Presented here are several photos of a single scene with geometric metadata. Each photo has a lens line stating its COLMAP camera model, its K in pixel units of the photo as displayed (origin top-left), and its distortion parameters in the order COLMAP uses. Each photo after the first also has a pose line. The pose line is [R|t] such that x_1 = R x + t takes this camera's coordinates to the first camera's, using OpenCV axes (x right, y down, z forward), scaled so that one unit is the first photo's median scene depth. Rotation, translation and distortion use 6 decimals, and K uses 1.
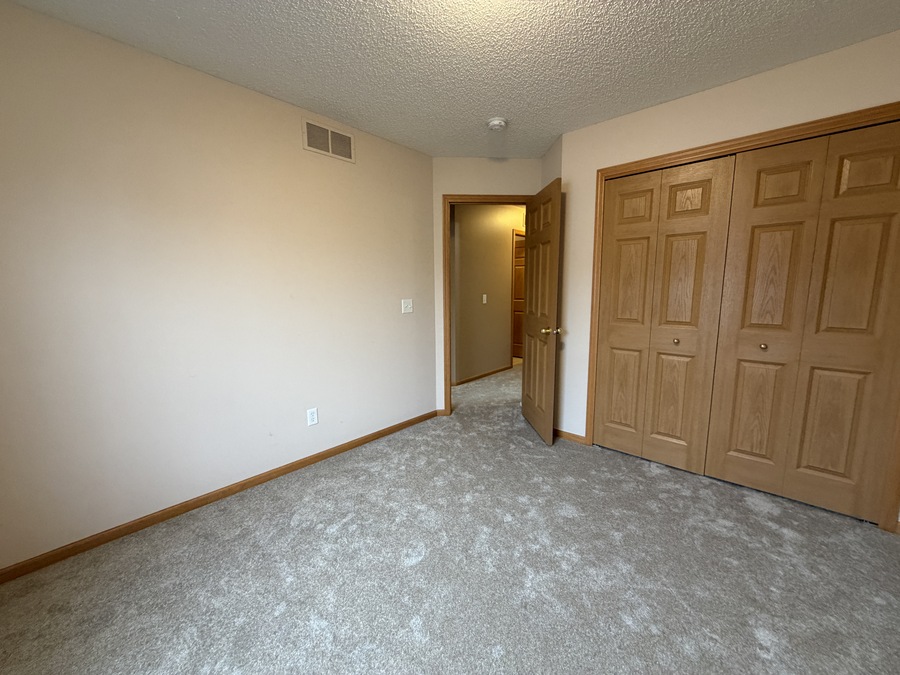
lens RADIAL K [[363.7, 0, 435.0], [0, 363.7, 341.7], [0, 0, 1]] dist [0.000981, 0.000160]
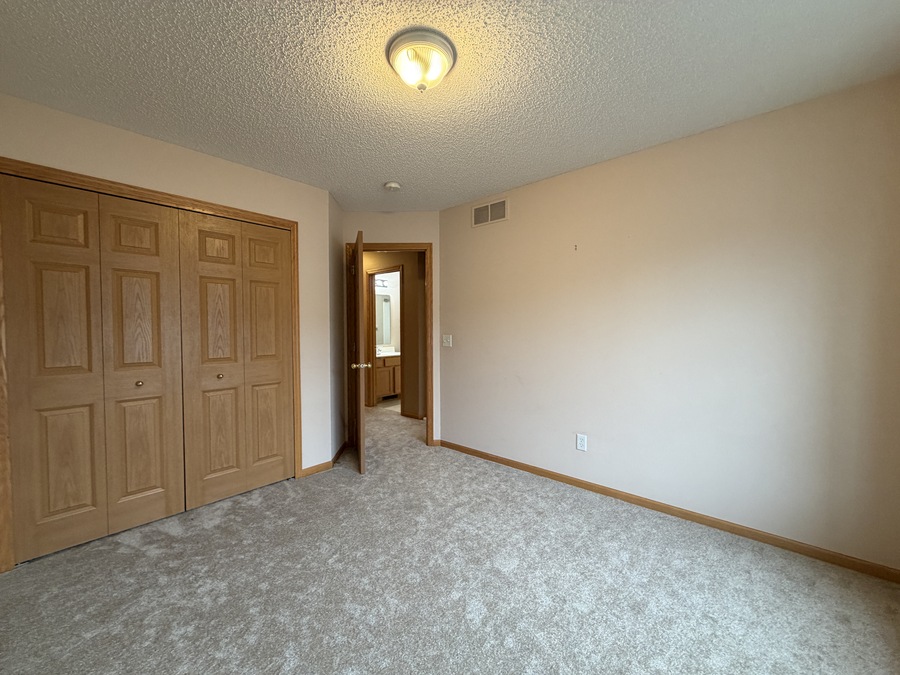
lens RADIAL K [[359.0, 0, 445.5], [0, 359.0, 337.4], [0, 0, 1]] dist [0.000048, 0.000139]
pose [[-0.045680, -0.021070, 0.998734, -0.417922], [0.141149, 0.989611, 0.027333, -0.053479], [-0.988934, 0.142219, -0.042232, 0.391371]]
